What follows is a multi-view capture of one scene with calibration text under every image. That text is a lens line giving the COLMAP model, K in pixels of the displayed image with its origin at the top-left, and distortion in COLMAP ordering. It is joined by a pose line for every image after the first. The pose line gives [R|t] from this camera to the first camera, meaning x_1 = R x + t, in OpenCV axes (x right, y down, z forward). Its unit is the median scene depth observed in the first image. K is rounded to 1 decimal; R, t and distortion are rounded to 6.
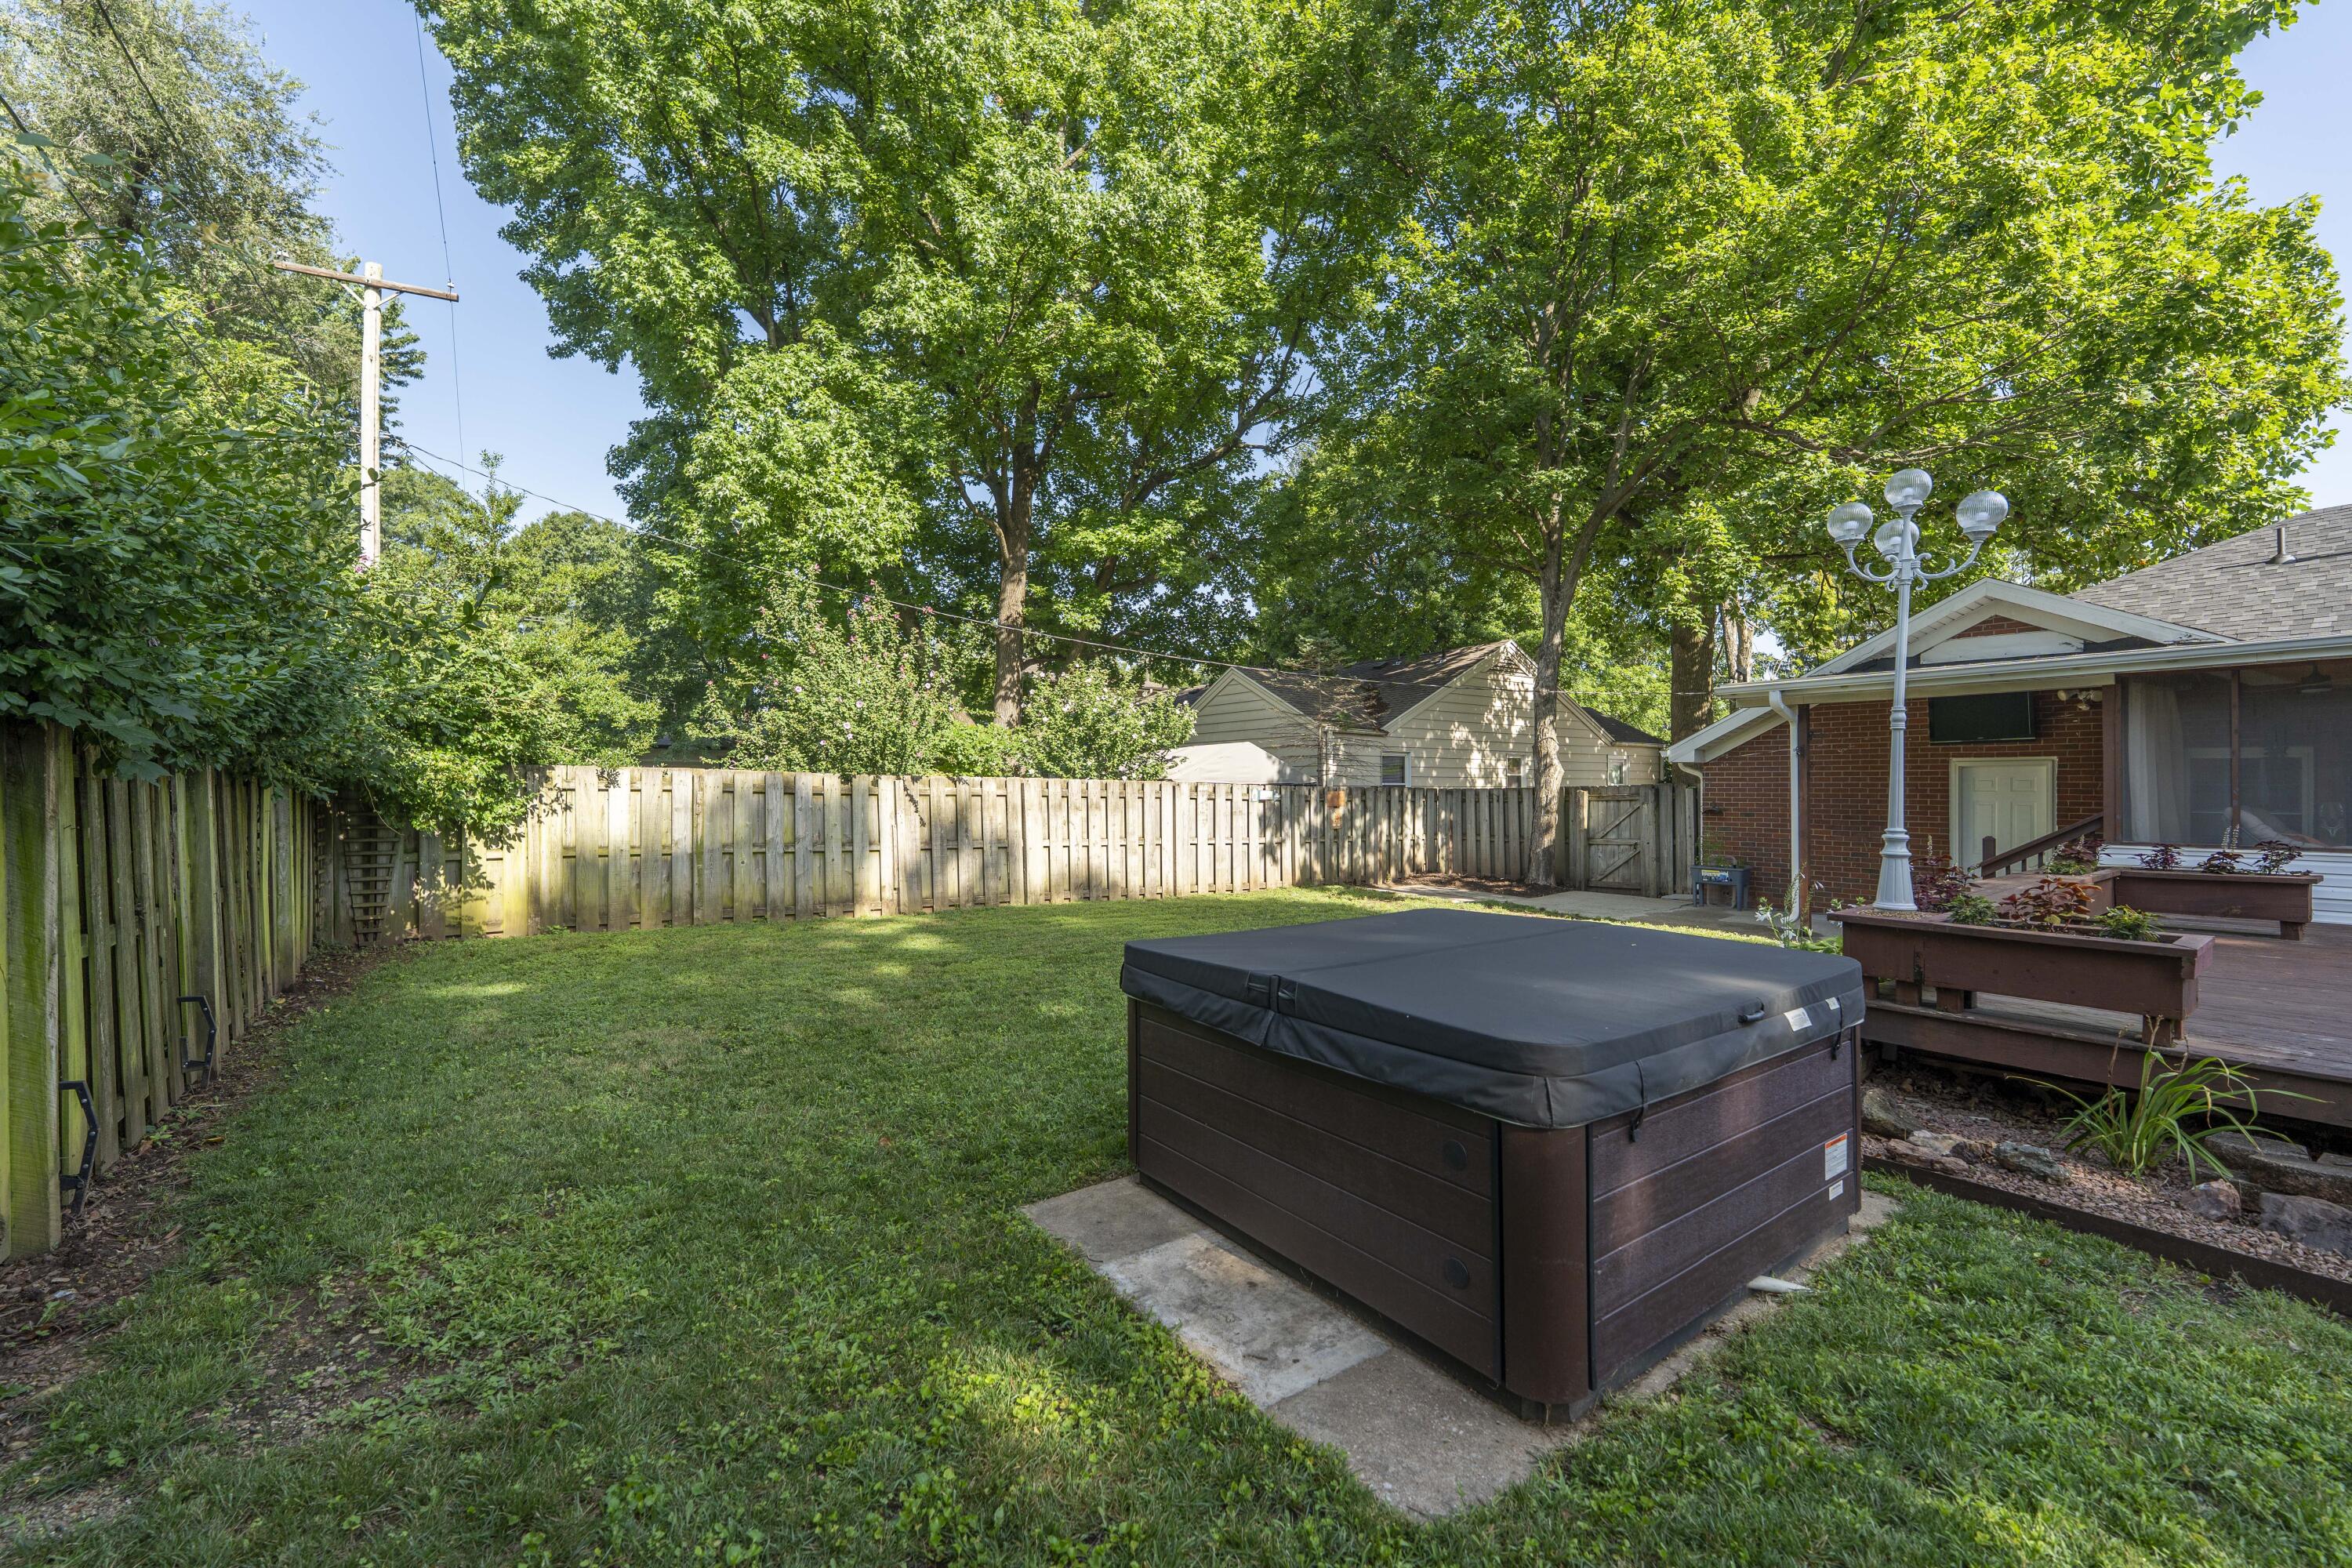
lens RADIAL K [[939.5, 0, 1182.6], [0, 939.5, 791.4], [0, 0, 1]] dist [-0.000177, -0.000205]
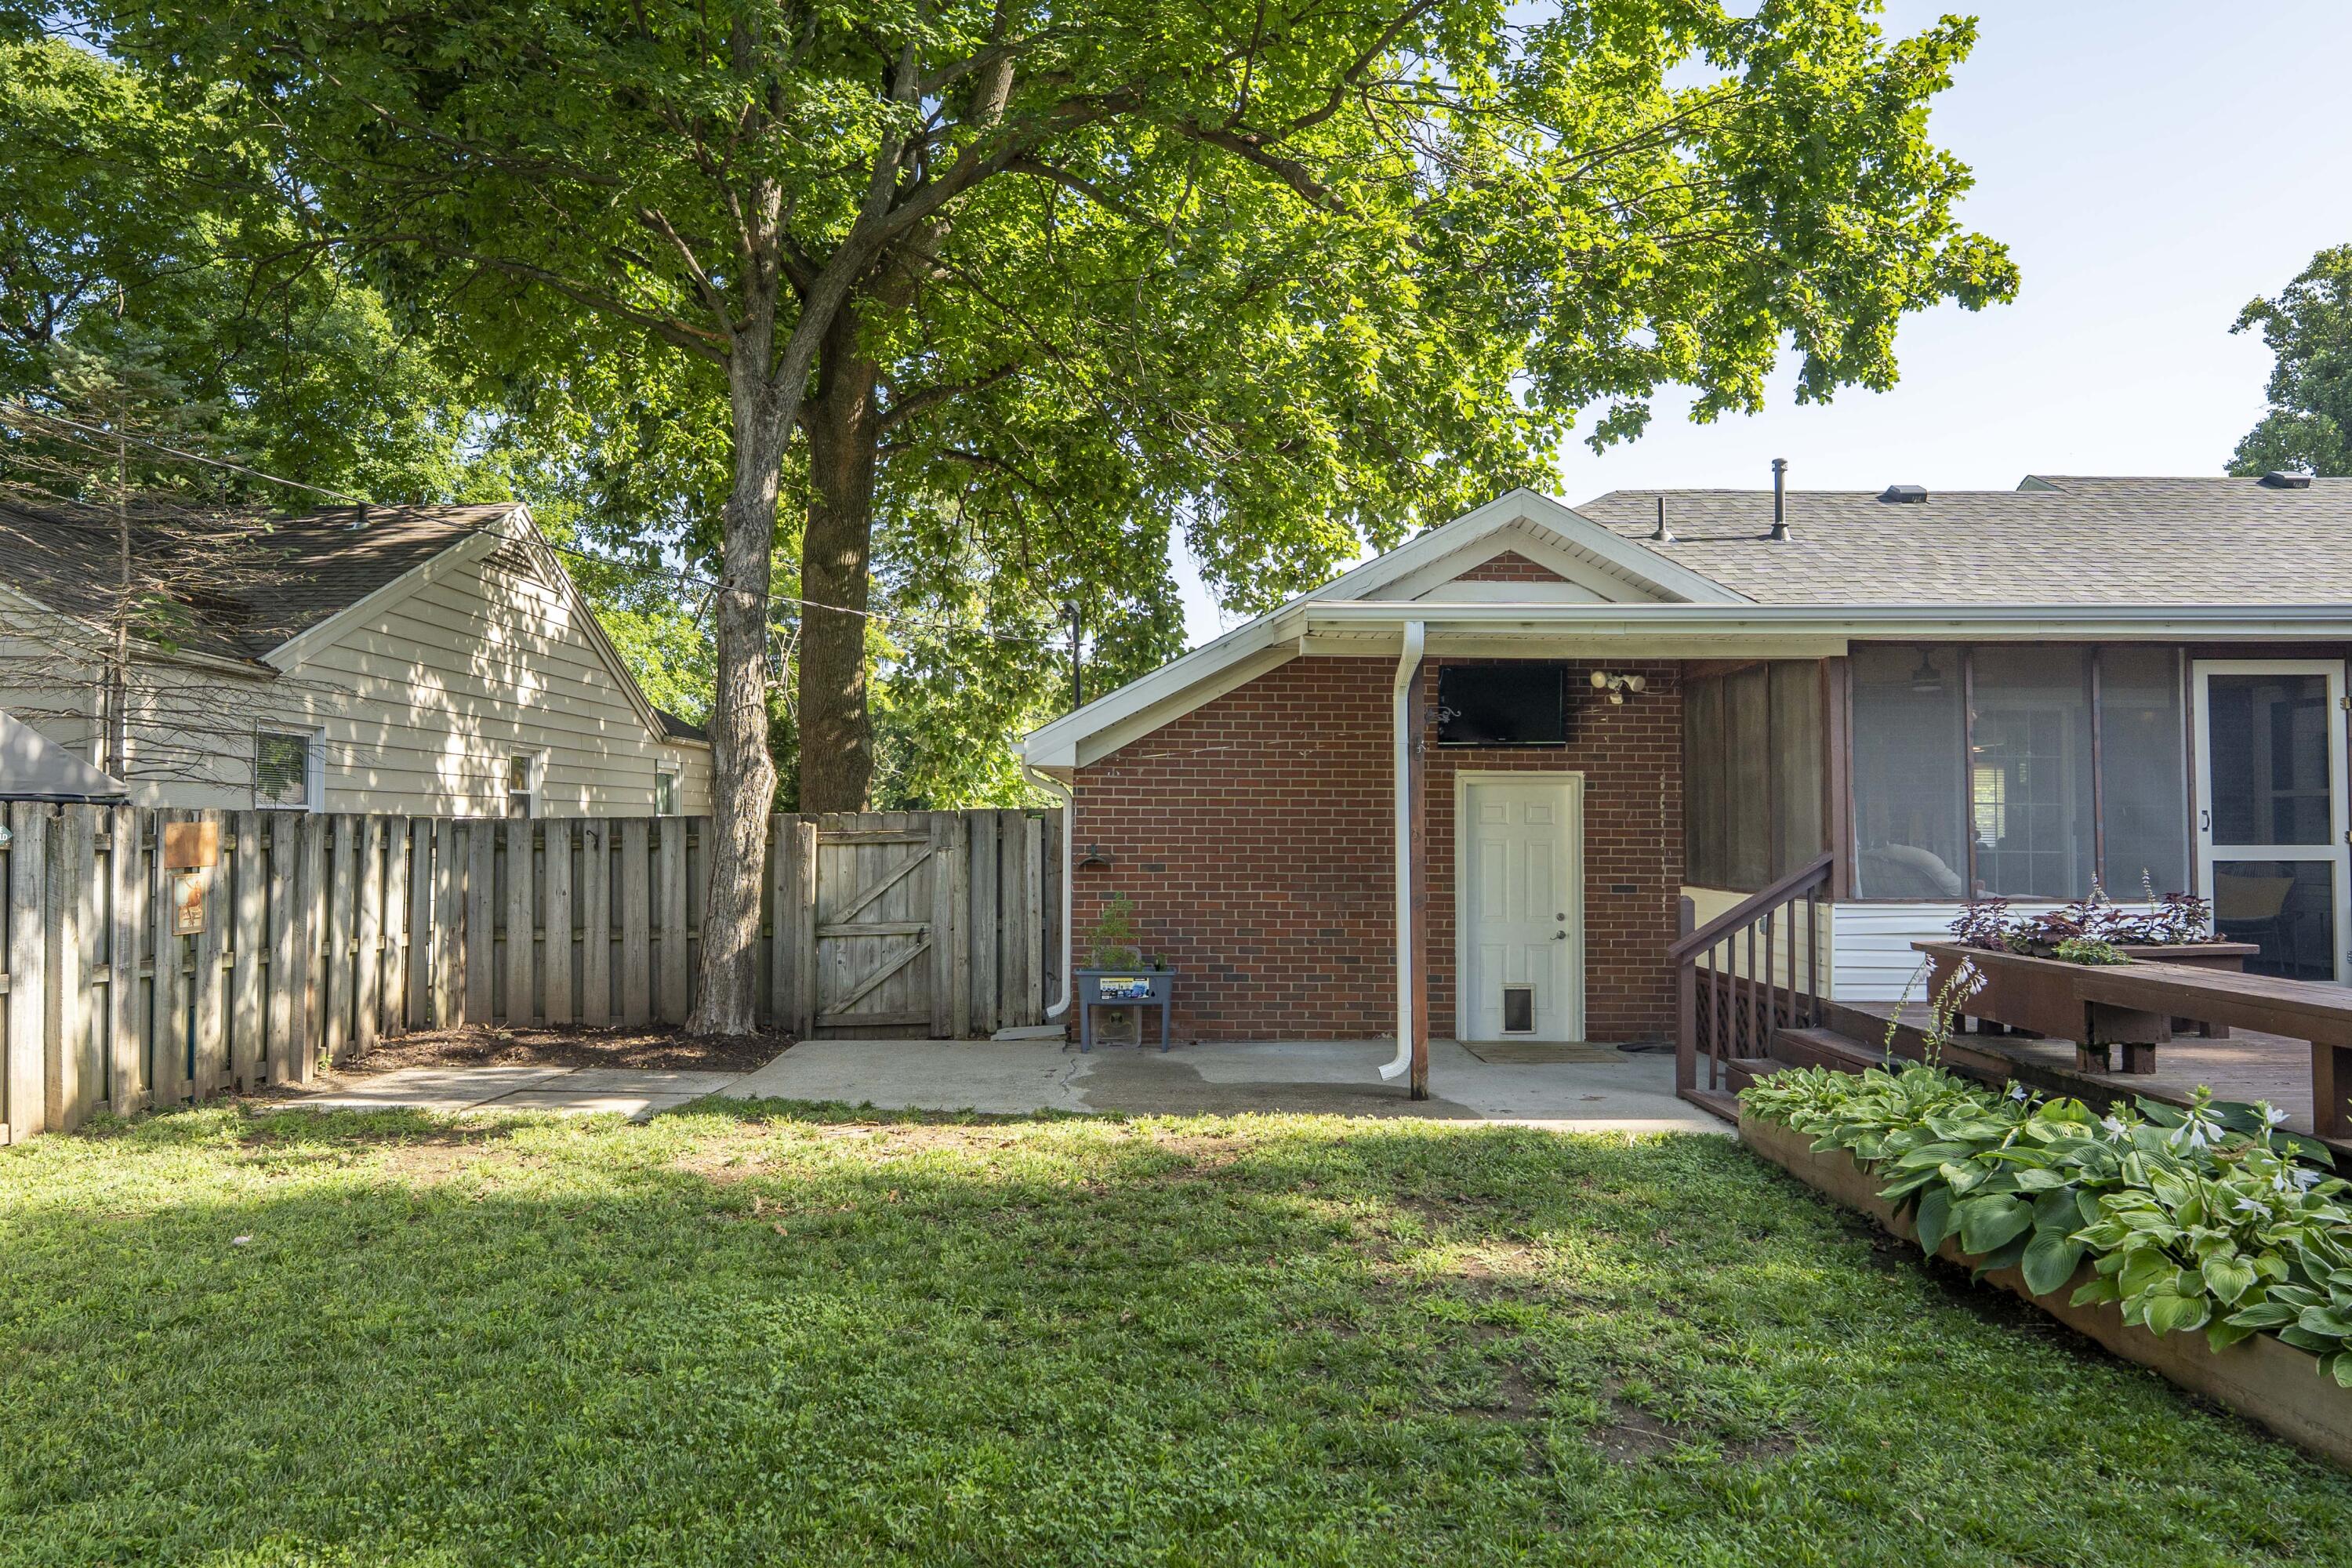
lens RADIAL K [[1455.9, 0, 1177.6], [0, 1455.9, 767.2], [0, 0, 1]] dist [-0.000711, 0.001840]
pose [[0.594218, 0.039115, 0.803353, -0.049989], [-0.001662, 0.998874, -0.047406, 0.006519], [-0.804303, 0.026835, 0.593614, 0.431605]]
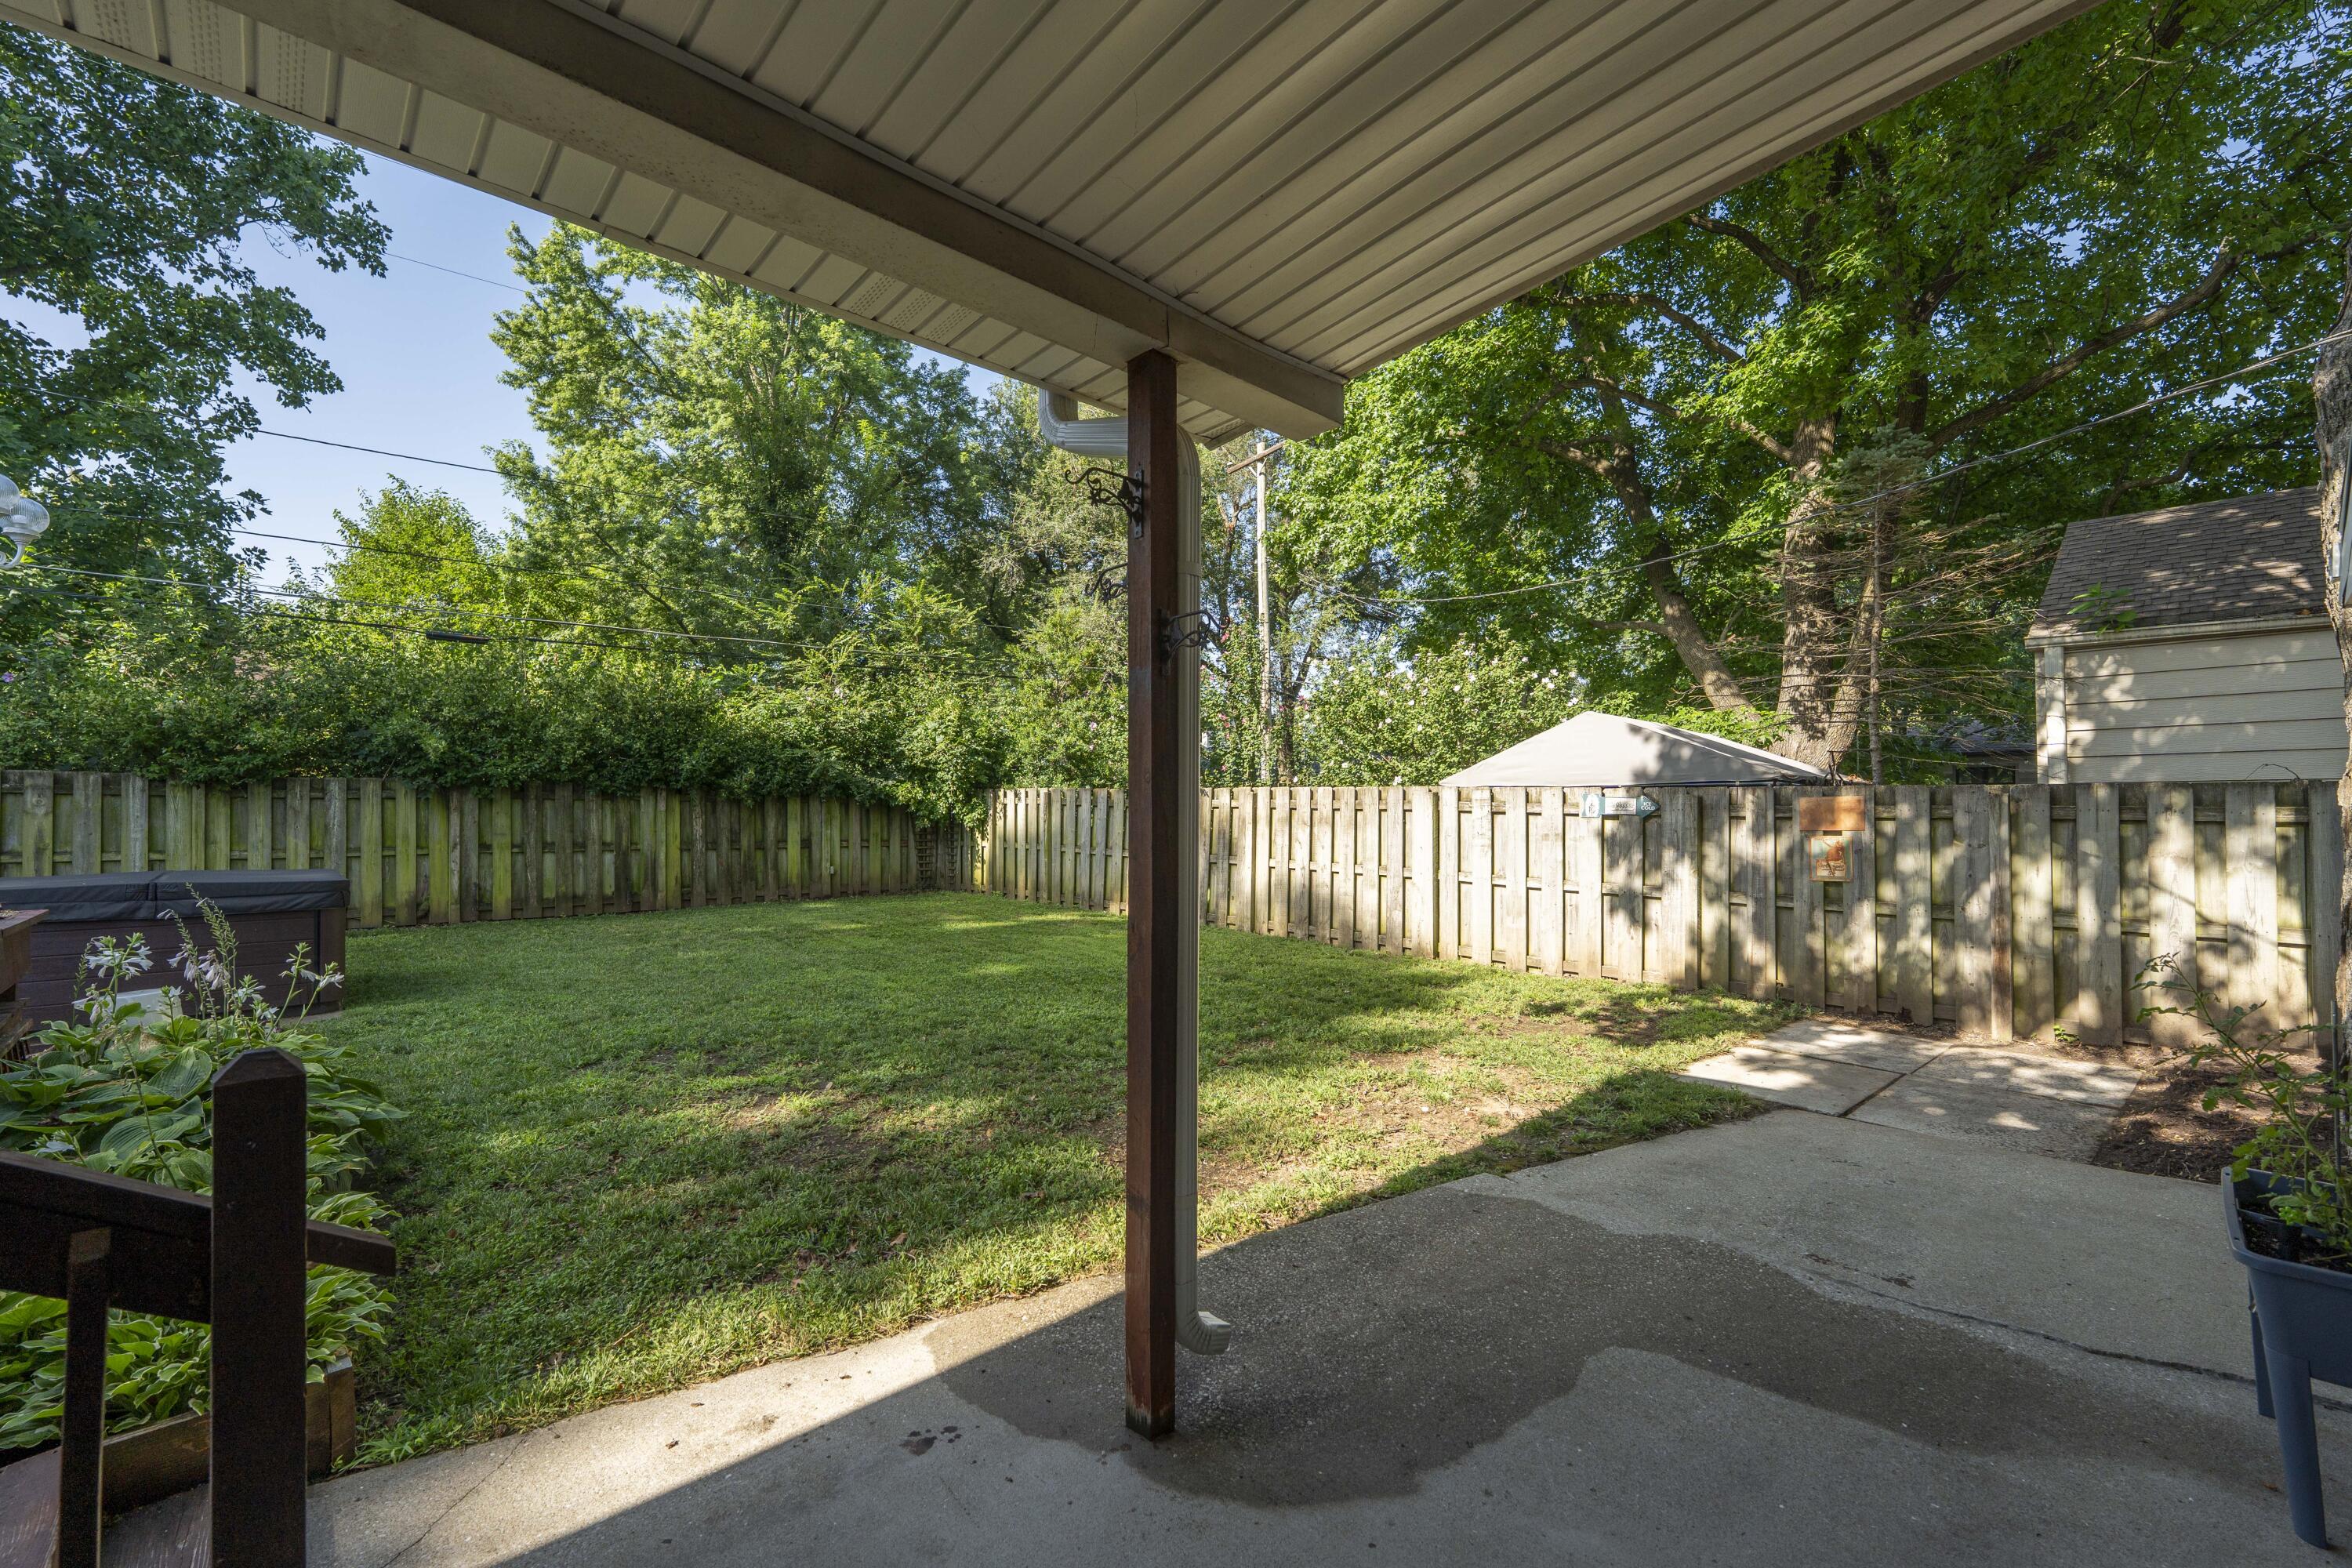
lens RADIAL K [[943.4, 0, 1139.0], [0, 943.4, 796.7], [0, 0, 1]] dist [-0.001132, -0.000115]
pose [[0.102593, -0.005259, -0.994710, 0.608300], [-0.004149, 0.999975, -0.005715, 0.007914], [0.994715, 0.004713, 0.102568, 0.674112]]
